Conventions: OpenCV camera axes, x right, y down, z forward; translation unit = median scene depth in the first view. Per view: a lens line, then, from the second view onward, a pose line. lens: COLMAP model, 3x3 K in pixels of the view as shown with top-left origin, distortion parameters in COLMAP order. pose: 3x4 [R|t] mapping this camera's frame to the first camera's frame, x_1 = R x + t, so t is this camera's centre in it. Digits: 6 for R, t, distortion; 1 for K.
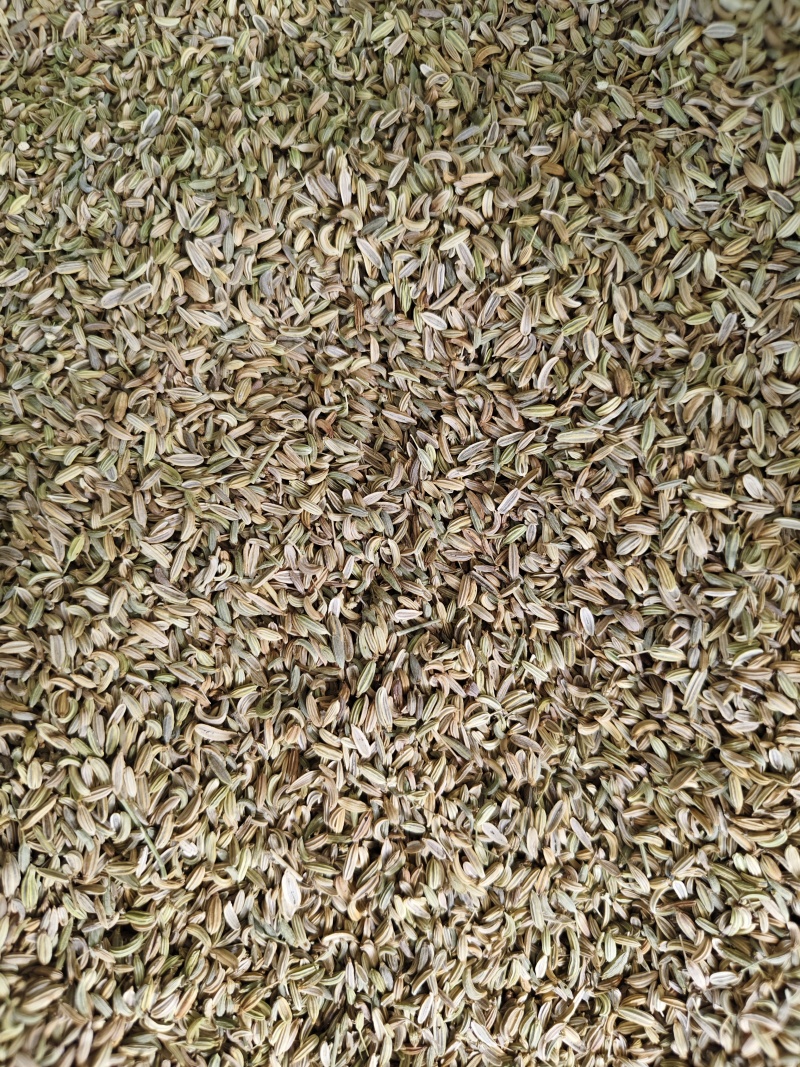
lens RADIAL K [[706.8, 0, 400.0], [0, 706.8, 533.5], [0, 0, 1]] dist [0.075112, -0.130236]
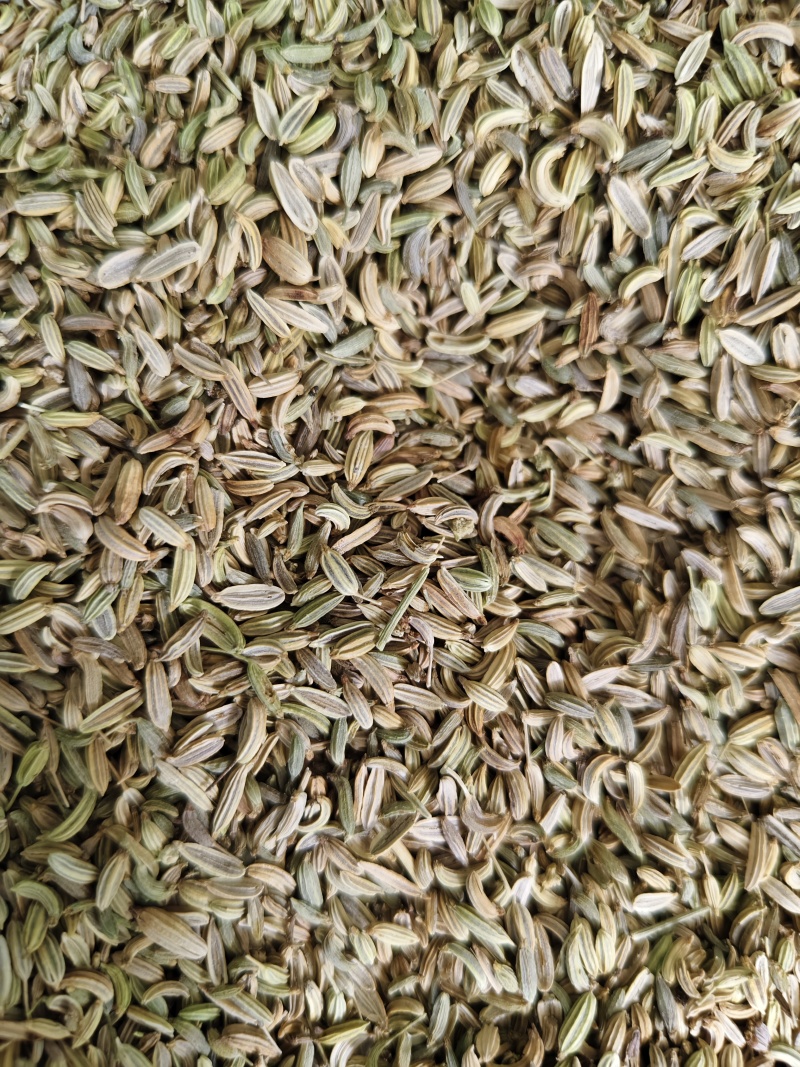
lens RADIAL K [[731.4, 0, 400.0], [0, 731.4, 533.5], [0, 0, 1]] dist [-0.007605, -0.054464]
pose [[0.998476, 0.052684, 0.016428, -0.202422], [-0.053407, 0.997457, 0.047193, -0.175661], [-0.013900, -0.047999, 0.998751, 0.472515]]
